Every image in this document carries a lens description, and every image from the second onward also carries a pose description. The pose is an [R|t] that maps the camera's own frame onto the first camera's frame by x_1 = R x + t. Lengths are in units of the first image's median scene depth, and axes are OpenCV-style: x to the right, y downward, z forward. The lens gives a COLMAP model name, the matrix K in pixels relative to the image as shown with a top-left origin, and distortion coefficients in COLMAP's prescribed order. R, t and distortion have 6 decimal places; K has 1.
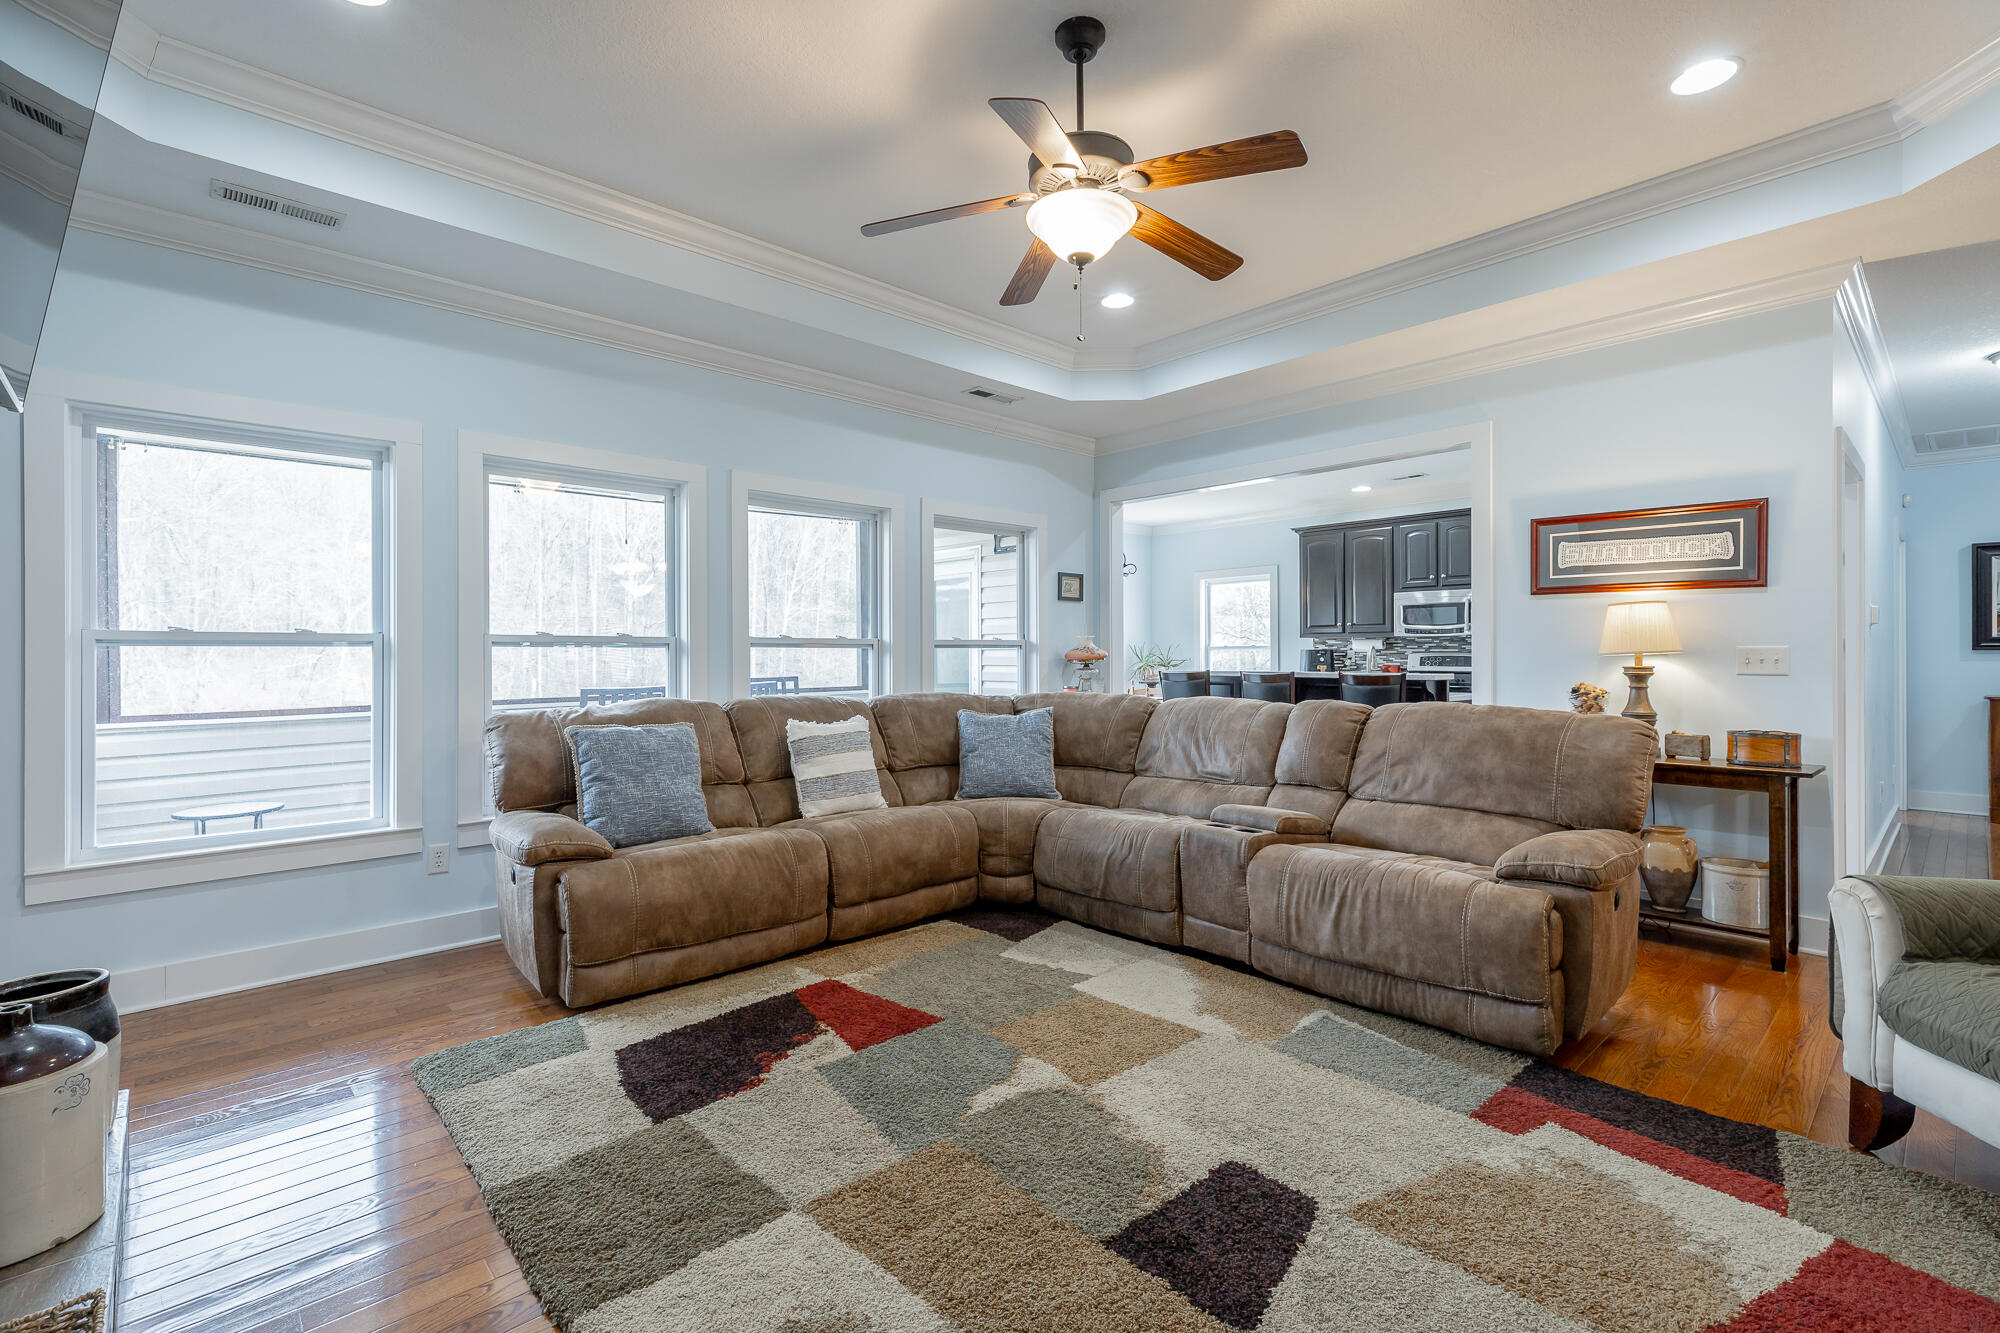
lens RADIAL K [[898.1, 0, 990.4], [0, 898.1, 654.7], [0, 0, 1]] dist [0.008408, -0.002461]
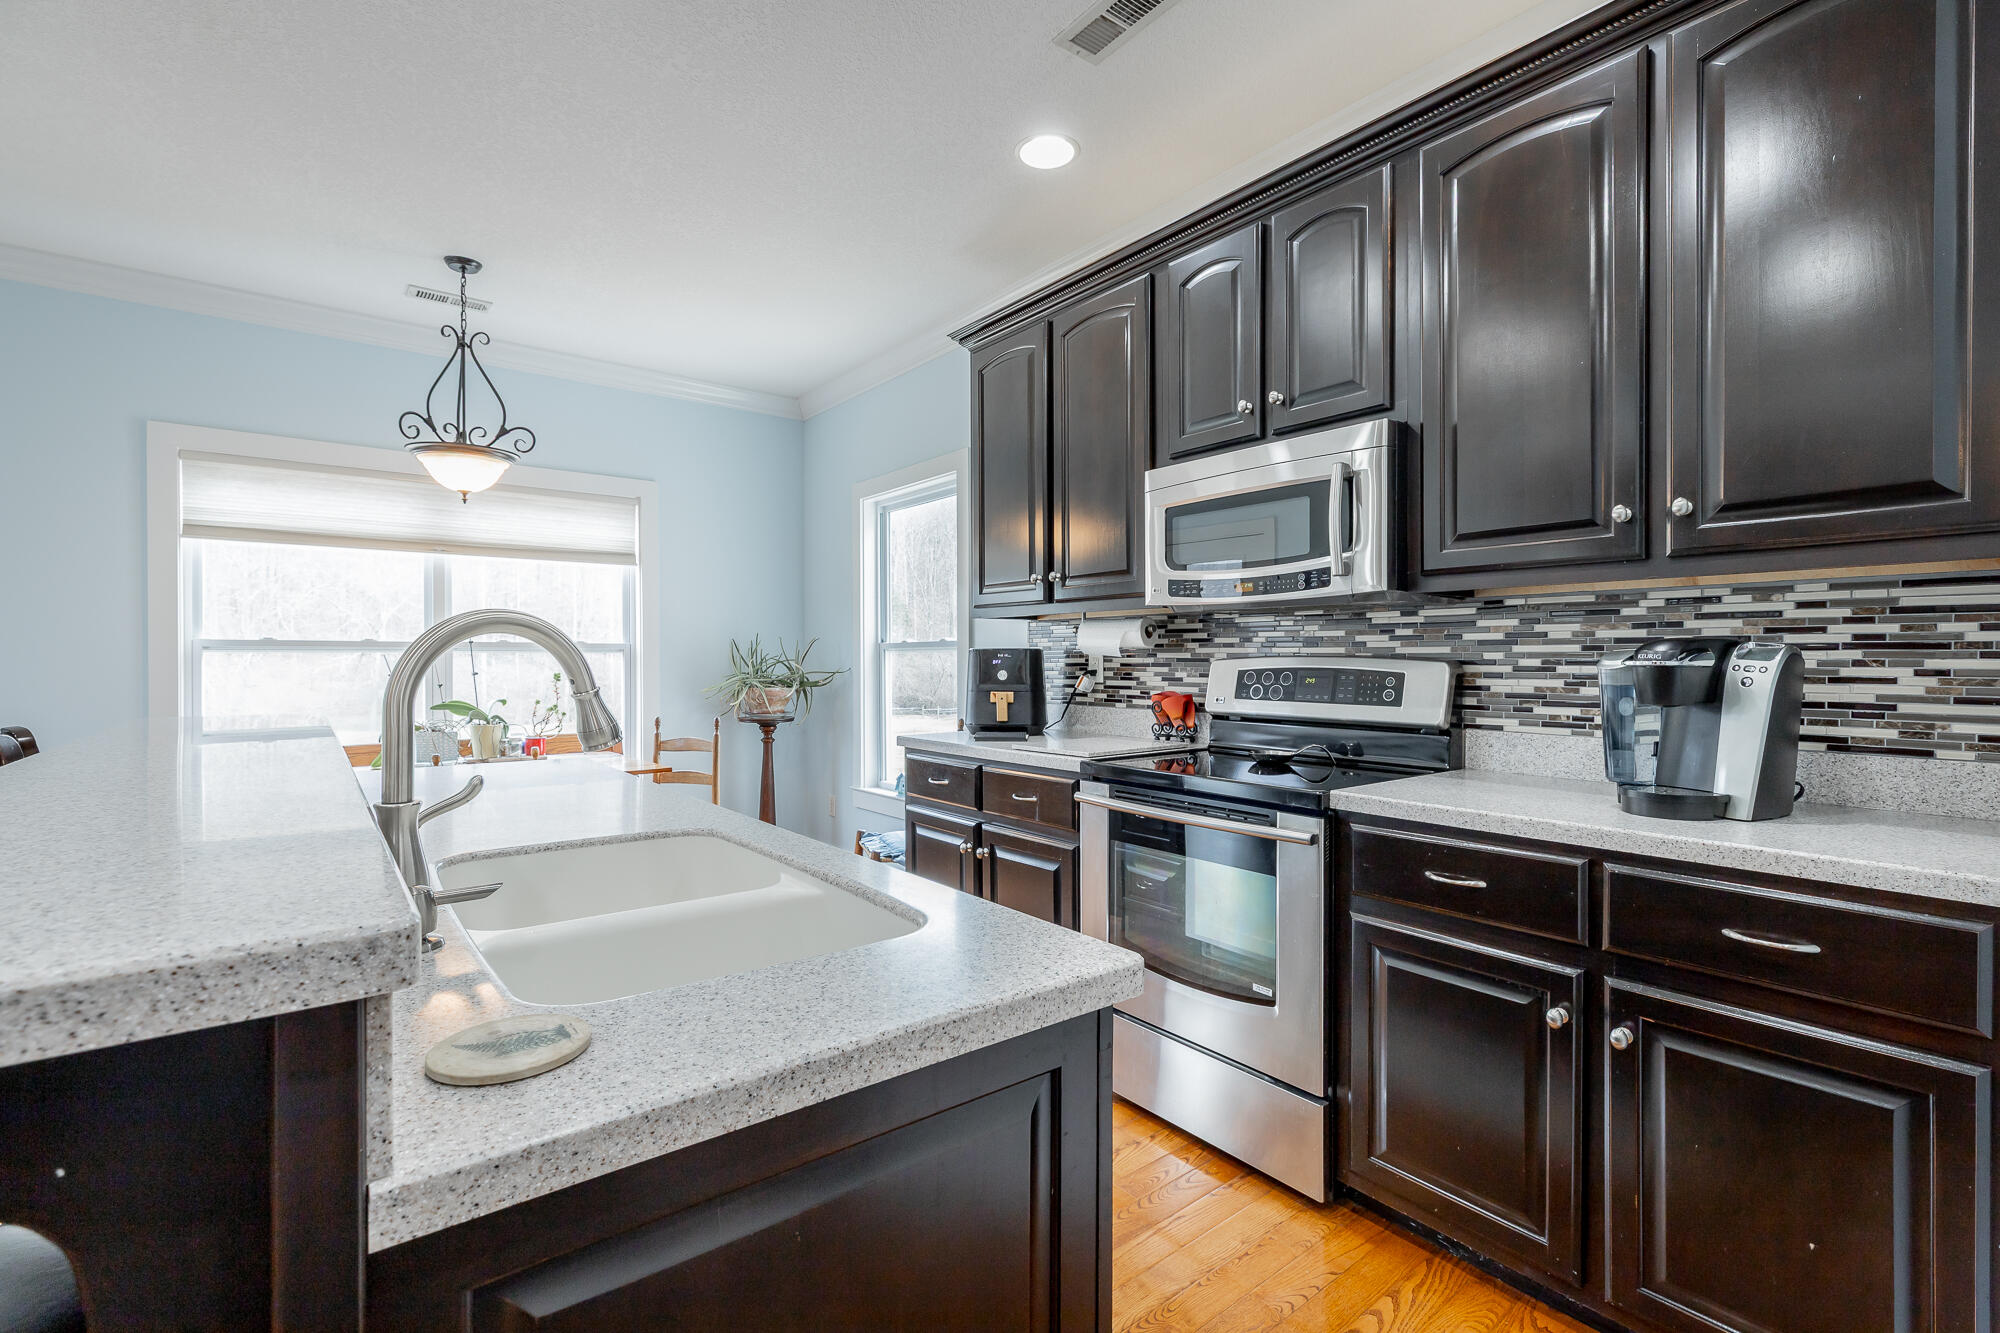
lens RADIAL K [[898.1, 0, 996.2], [0, 898.1, 666.1], [0, 0, 1]] dist [0.008408, -0.002461]
pose [[0.996106, -0.001819, -0.088149, 0.428264], [0.002493, 0.999969, 0.007528, -0.001971], [0.088132, -0.007718, 0.996079, 0.683166]]
